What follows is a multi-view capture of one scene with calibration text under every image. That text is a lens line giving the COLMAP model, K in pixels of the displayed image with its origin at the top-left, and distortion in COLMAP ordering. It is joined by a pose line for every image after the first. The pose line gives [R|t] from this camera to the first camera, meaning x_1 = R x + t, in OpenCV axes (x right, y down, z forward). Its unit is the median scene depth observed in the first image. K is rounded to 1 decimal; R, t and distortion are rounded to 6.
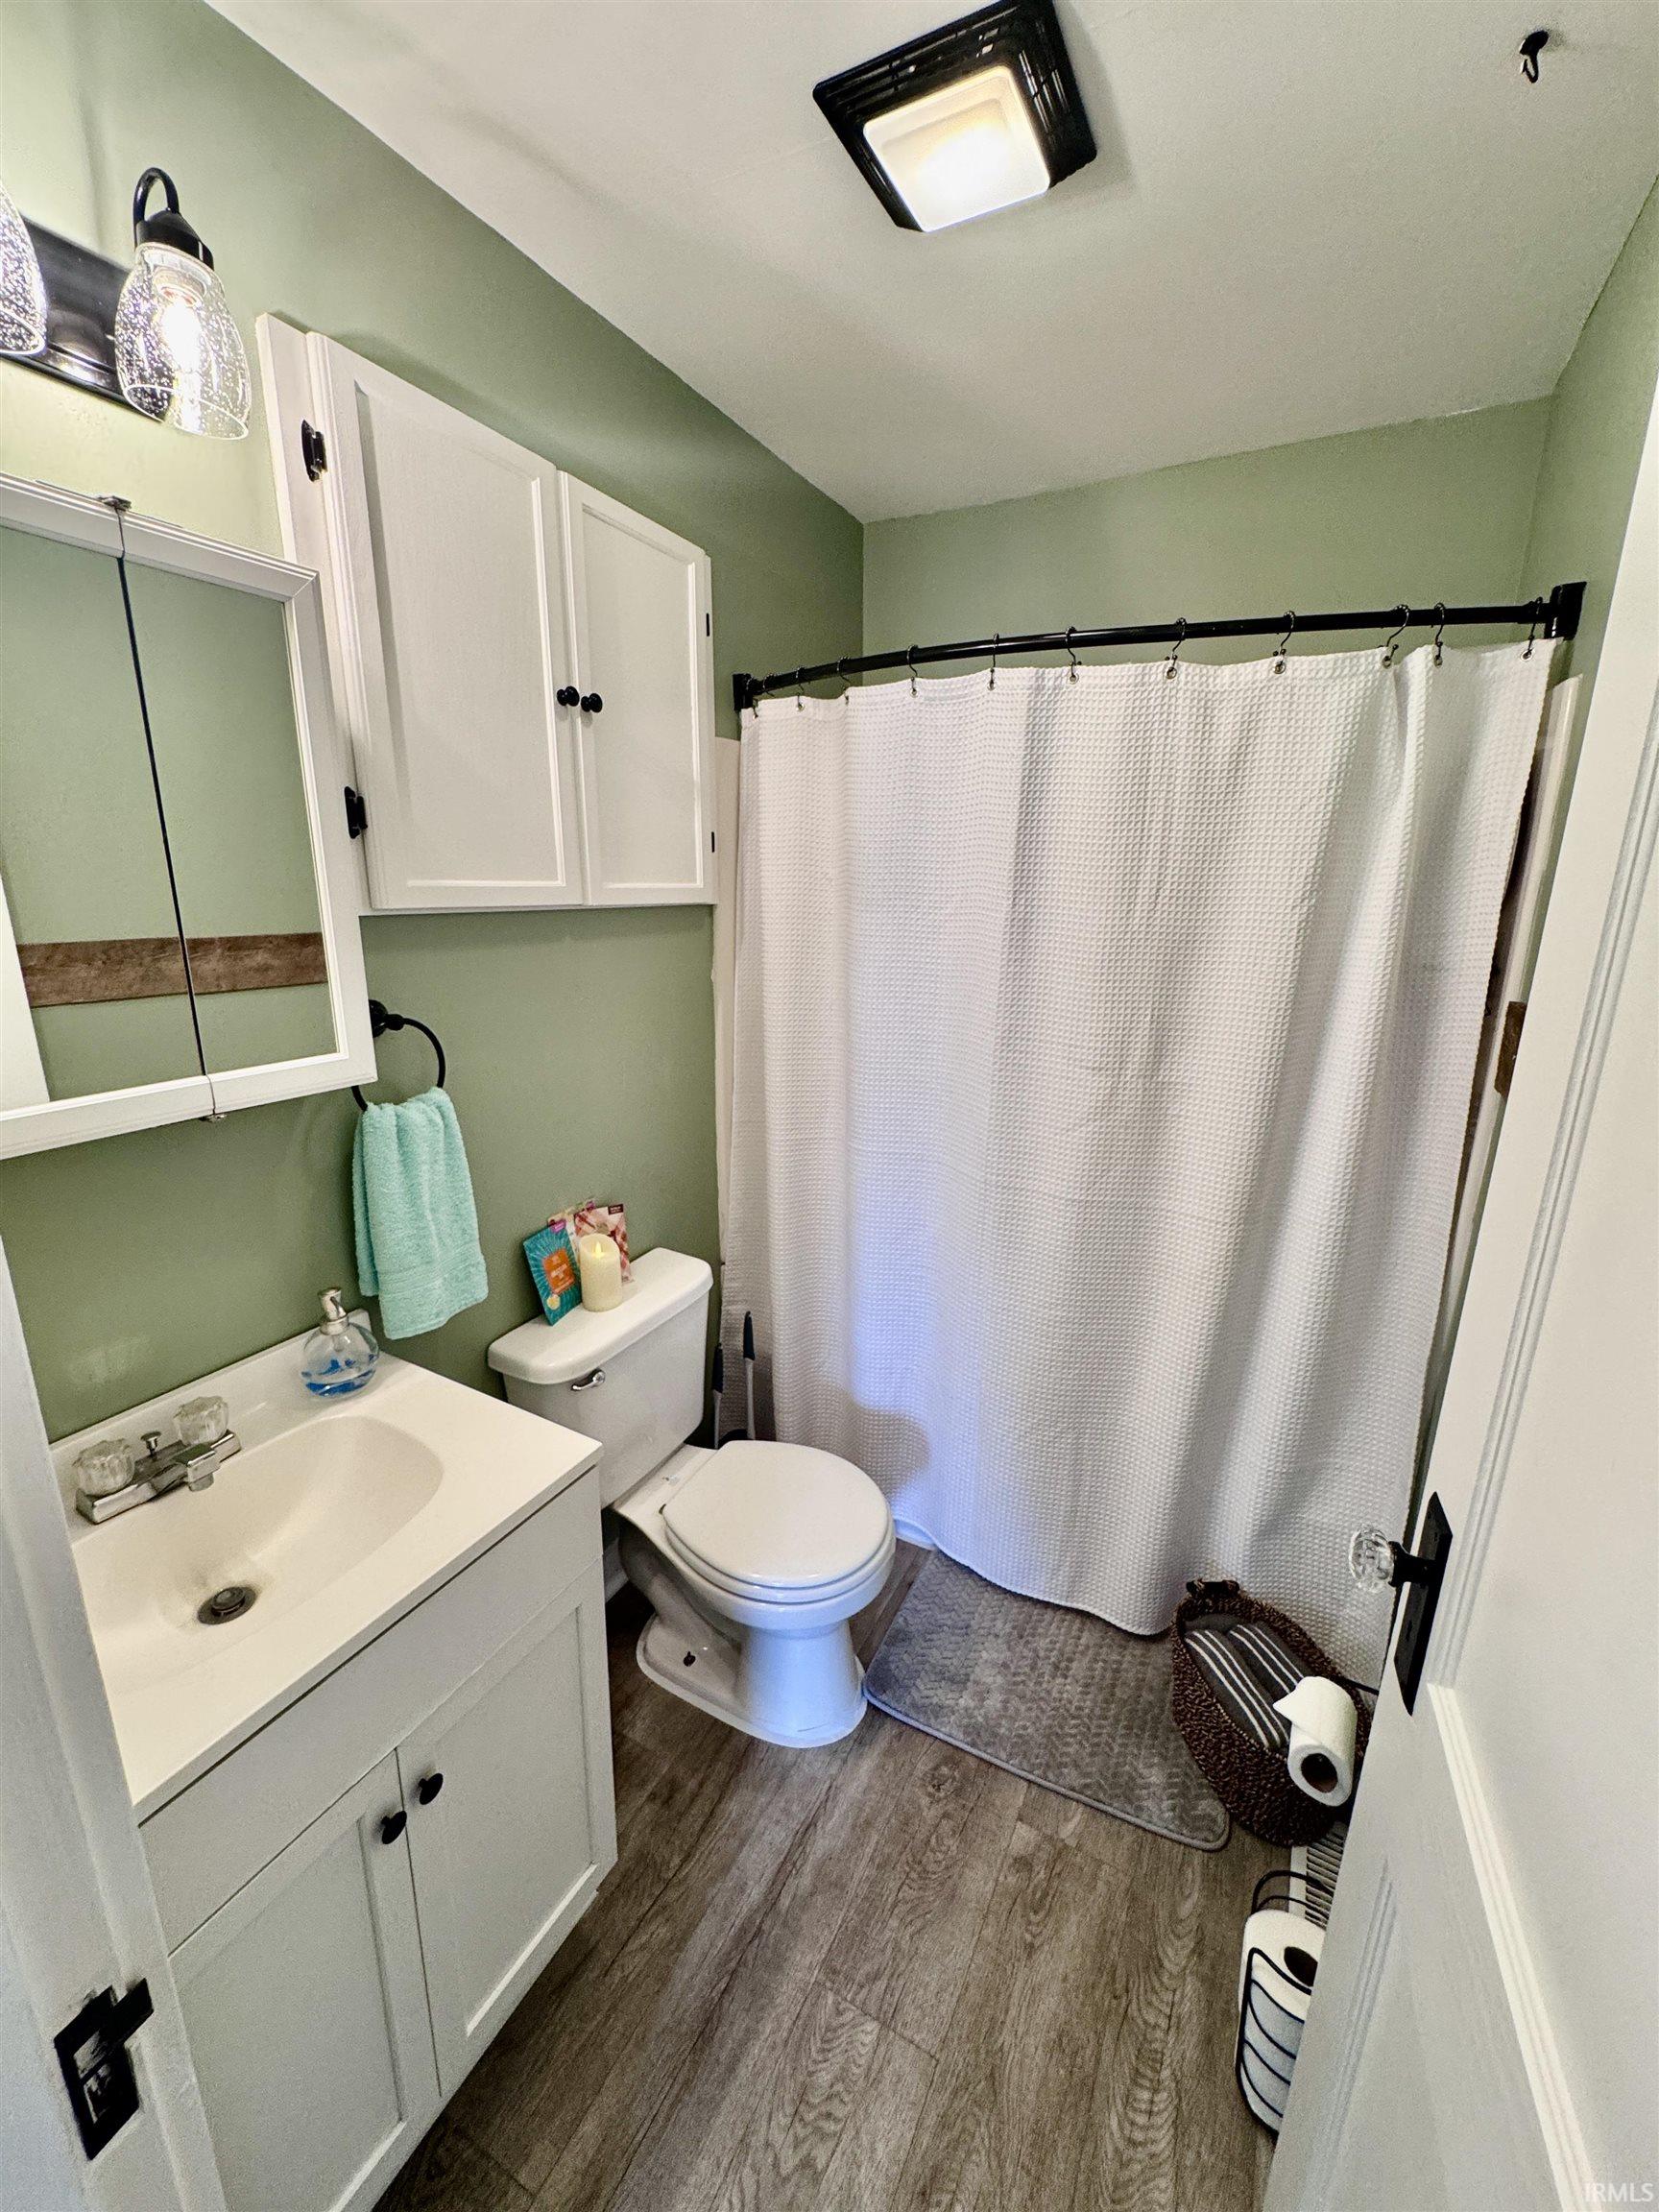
lens RADIAL K [[896.3, 0, 829.5], [0, 896.3, 1106.0], [0, 0, 1]] dist [-0.002440, 0.000132]
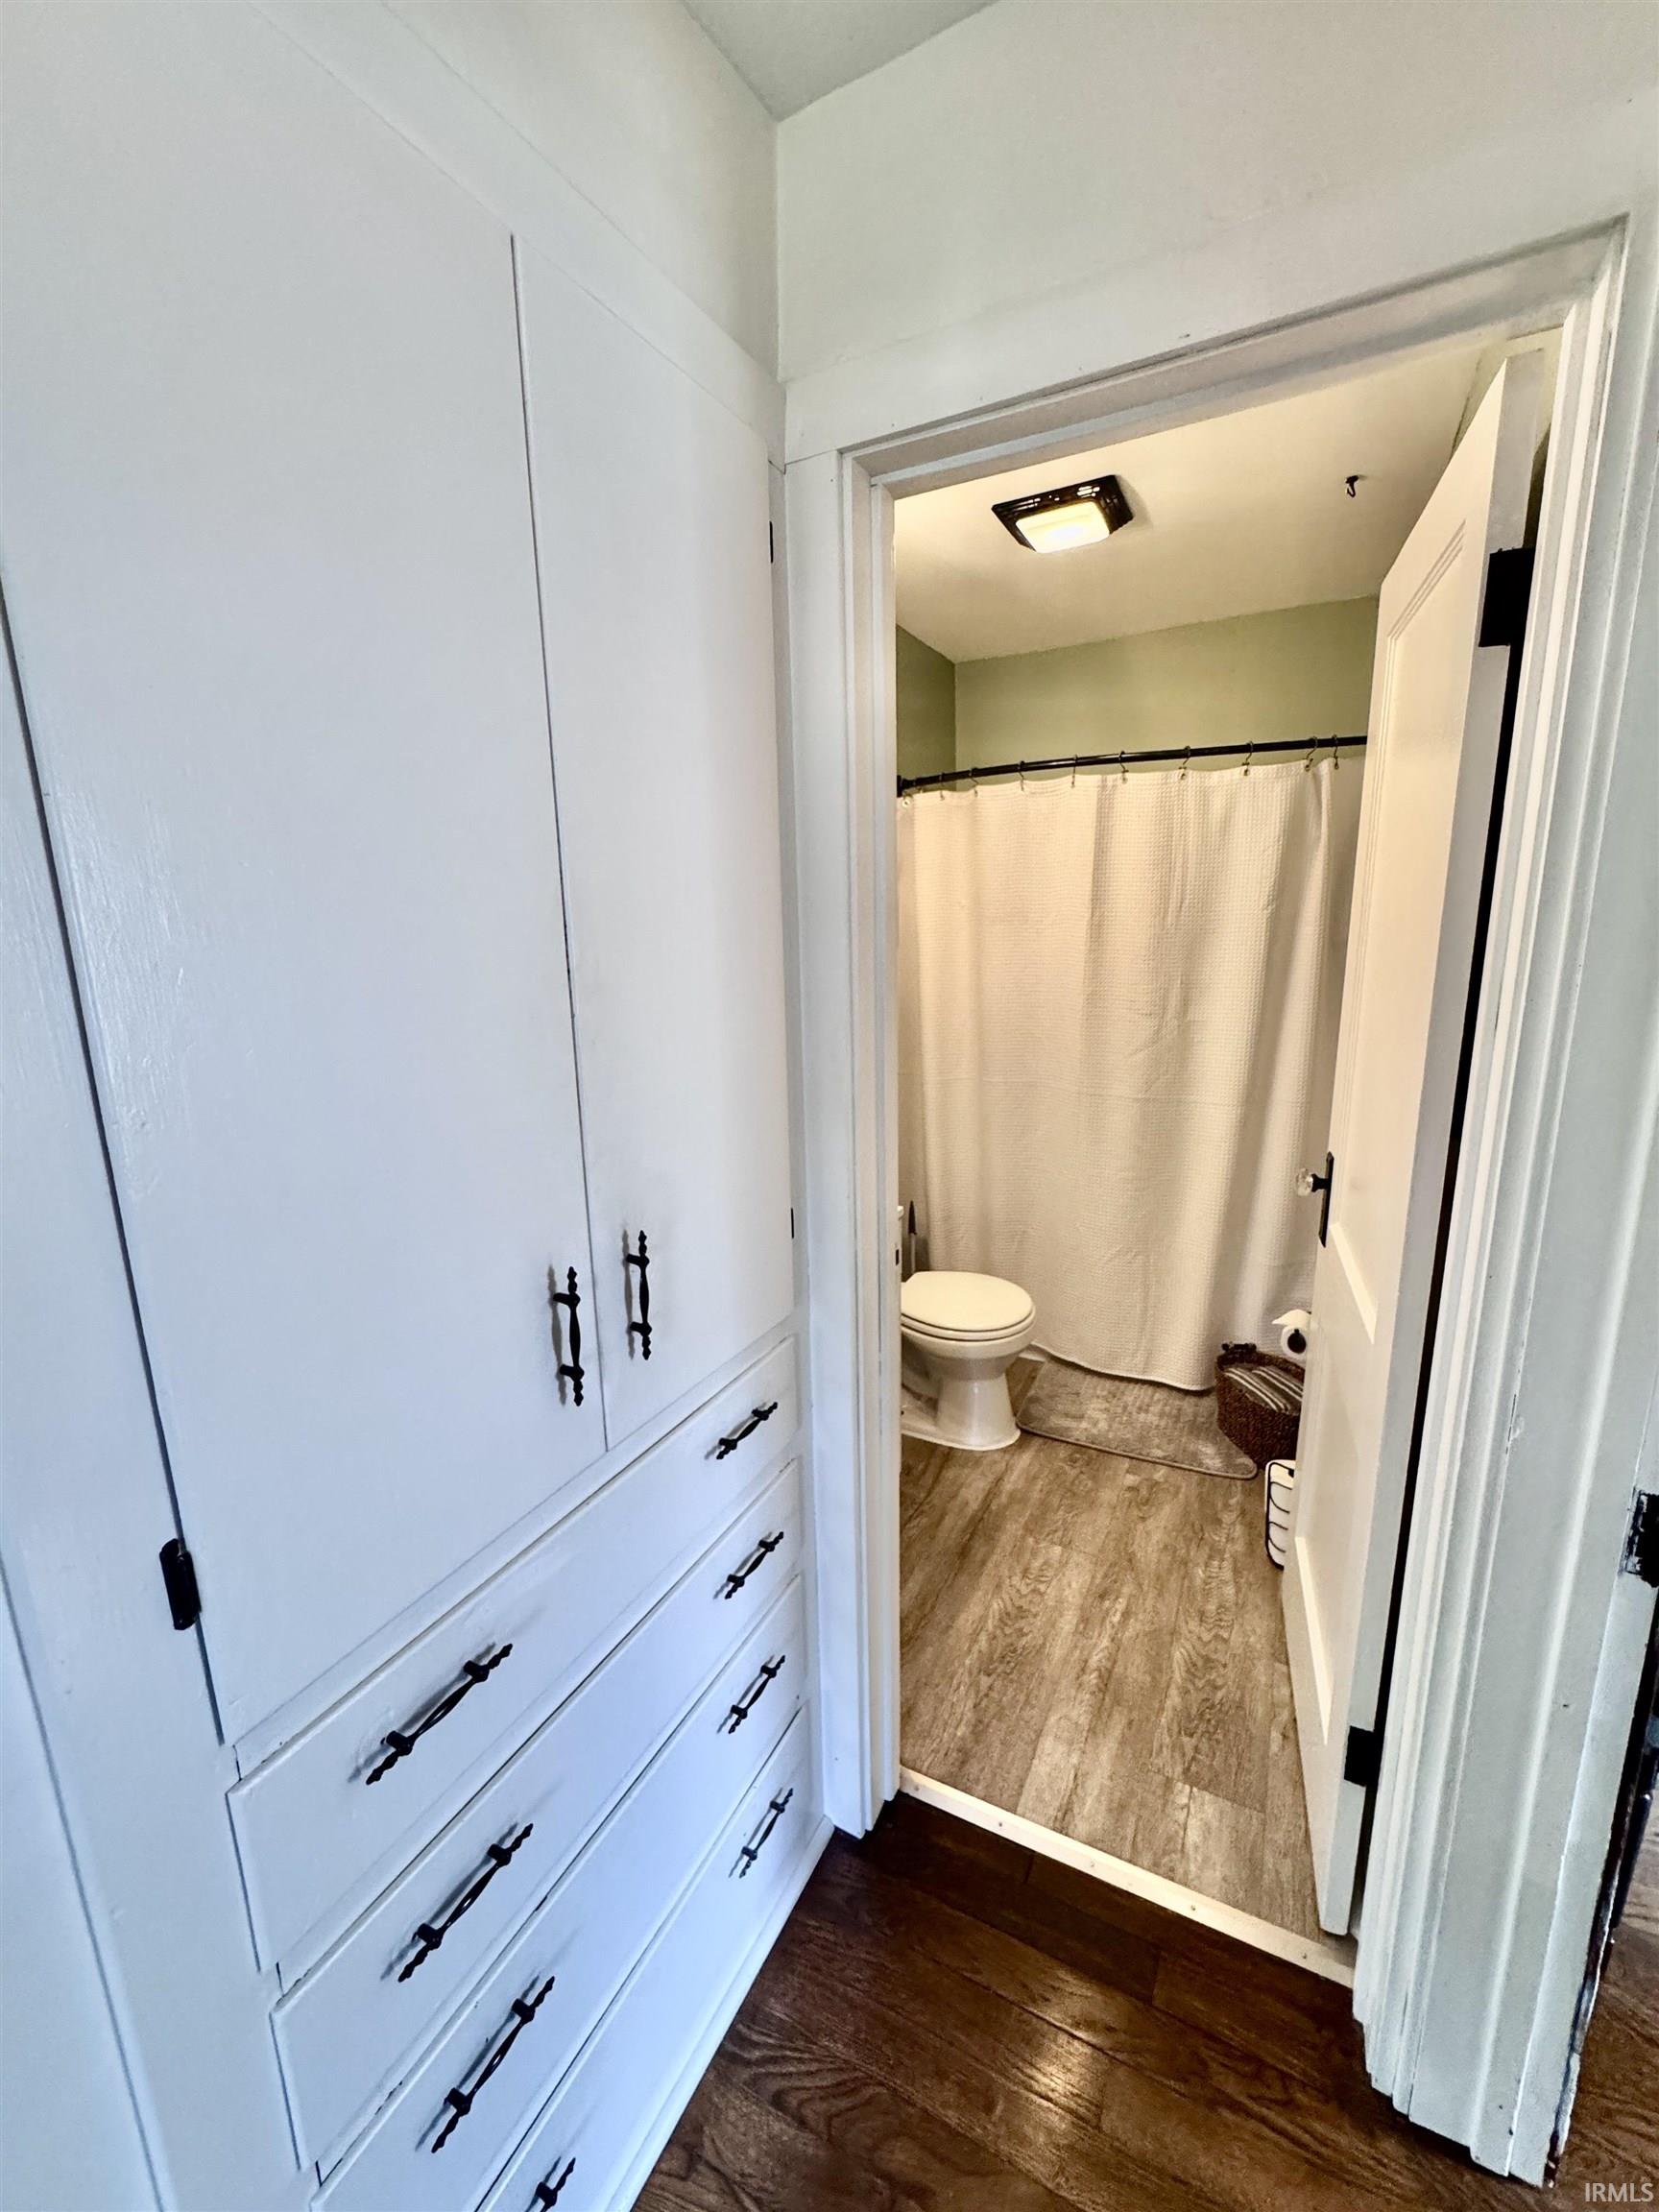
lens RADIAL K [[900.6, 0, 829.5], [0, 900.6, 1106.0], [0, 0, 1]] dist [-0.000089, 0.000097]
pose [[0.999278, -0.037935, -0.002052, -0.302837], [0.037809, 0.998327, -0.043750, 0.187377], [0.003708, 0.043641, 0.999040, -0.669474]]
